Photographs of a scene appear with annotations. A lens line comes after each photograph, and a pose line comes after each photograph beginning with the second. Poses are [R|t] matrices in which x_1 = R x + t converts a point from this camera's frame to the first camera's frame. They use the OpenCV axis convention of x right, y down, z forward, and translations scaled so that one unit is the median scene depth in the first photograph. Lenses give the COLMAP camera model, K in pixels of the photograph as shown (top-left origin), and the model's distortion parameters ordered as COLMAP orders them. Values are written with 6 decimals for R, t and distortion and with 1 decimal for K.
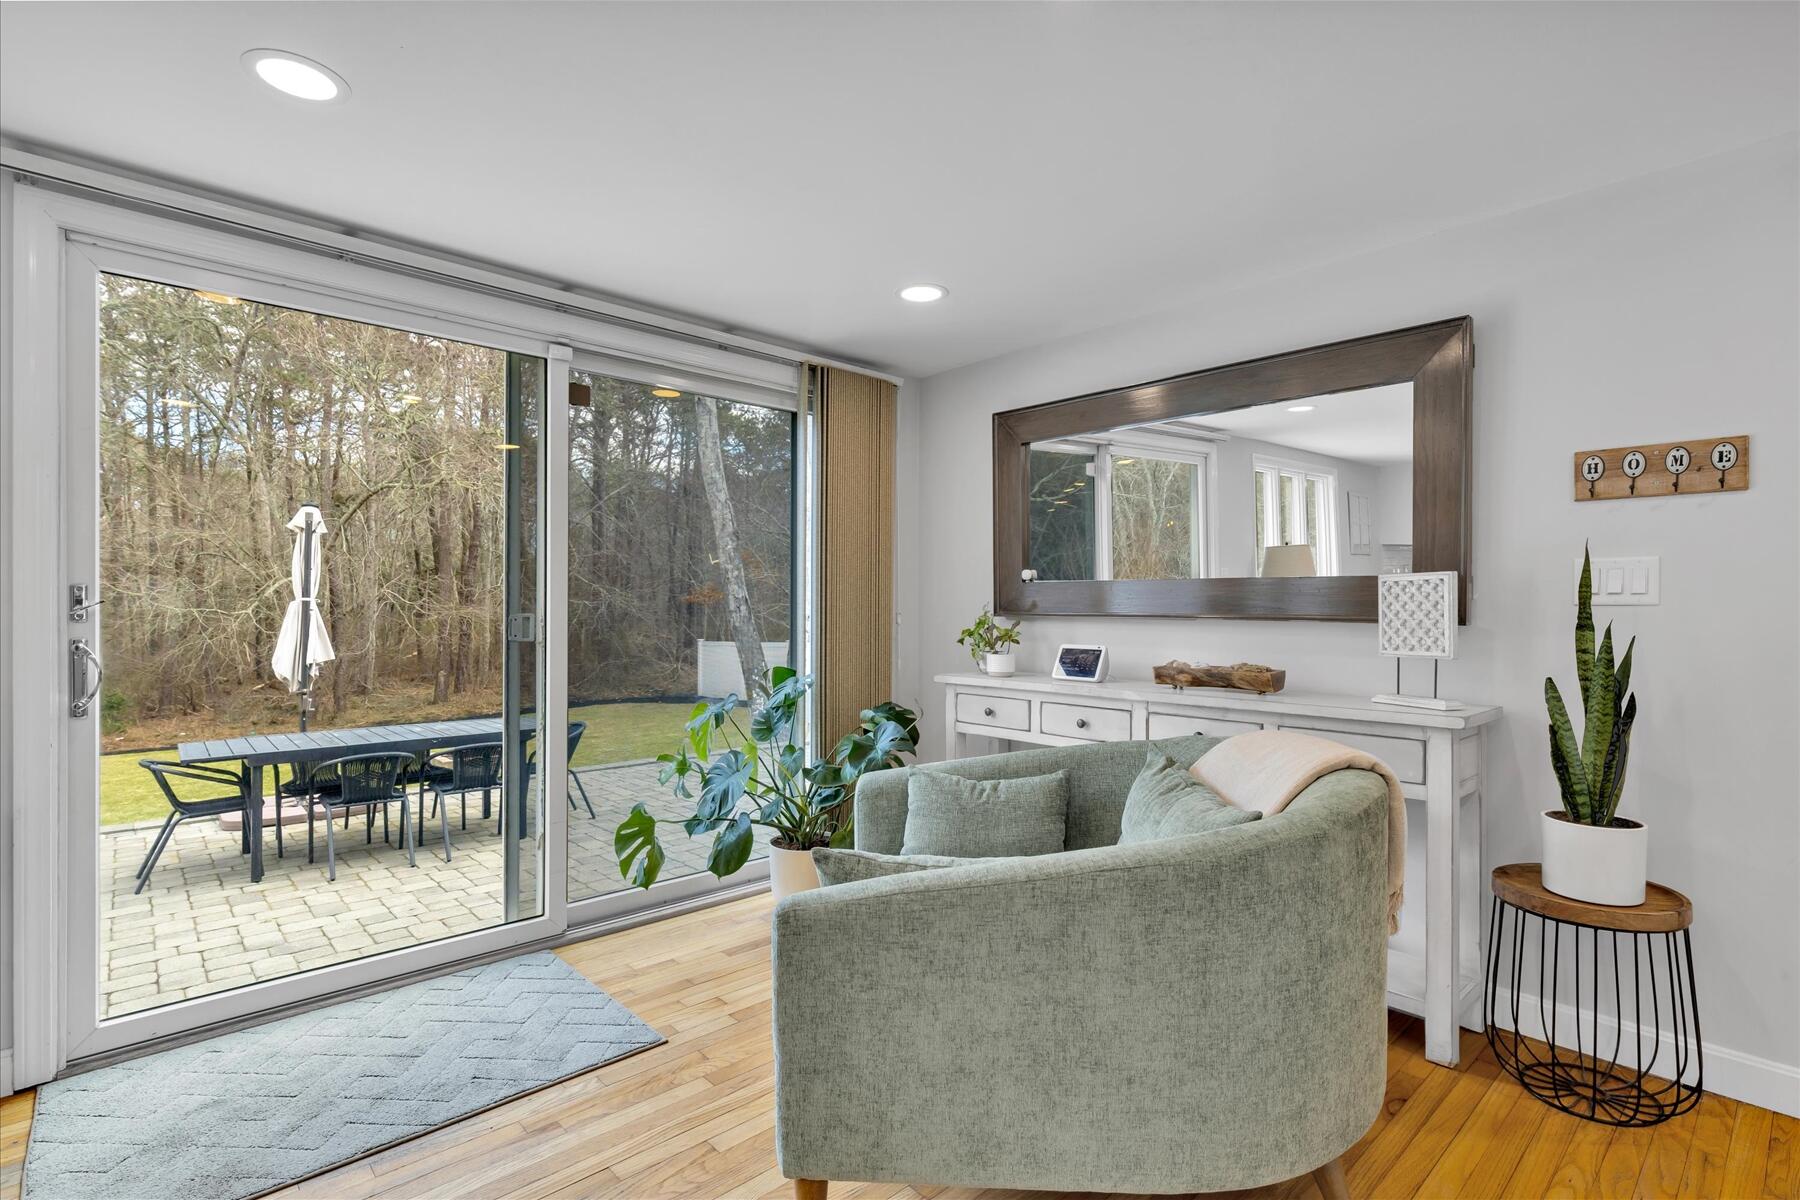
lens RADIAL K [[855.1, 0, 894.8], [0, 855.1, 602.1], [0, 0, 1]] dist [-0.001078, 0.000129]
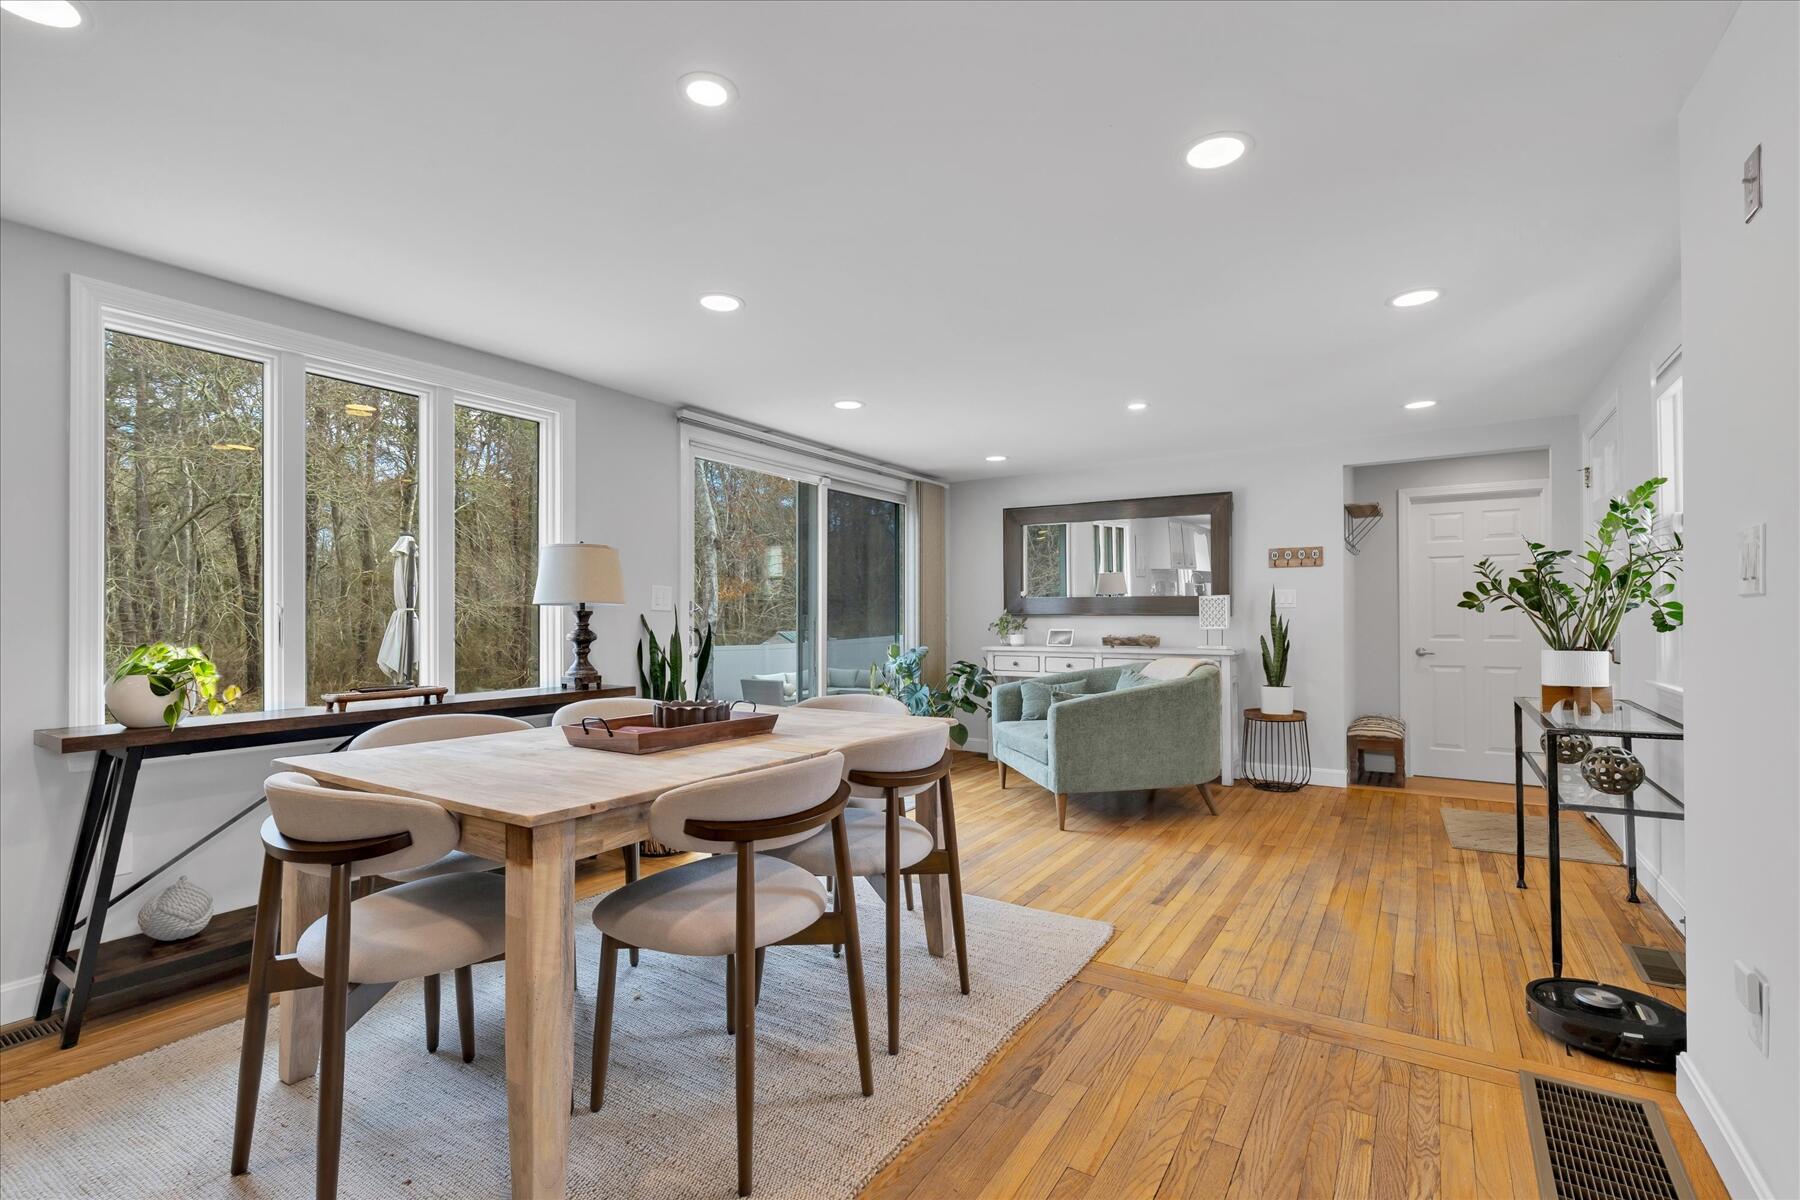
lens RADIAL K [[804.9, 0, 900.0], [0, 804.9, 600.0], [0, 0, 1]] dist [-0.002715, -0.000153]
pose [[0.967174, -0.001985, 0.254105, -0.701621], [0.005467, 0.999901, -0.012999, 0.004478], [-0.254054, 0.013961, 0.967089, -0.830647]]
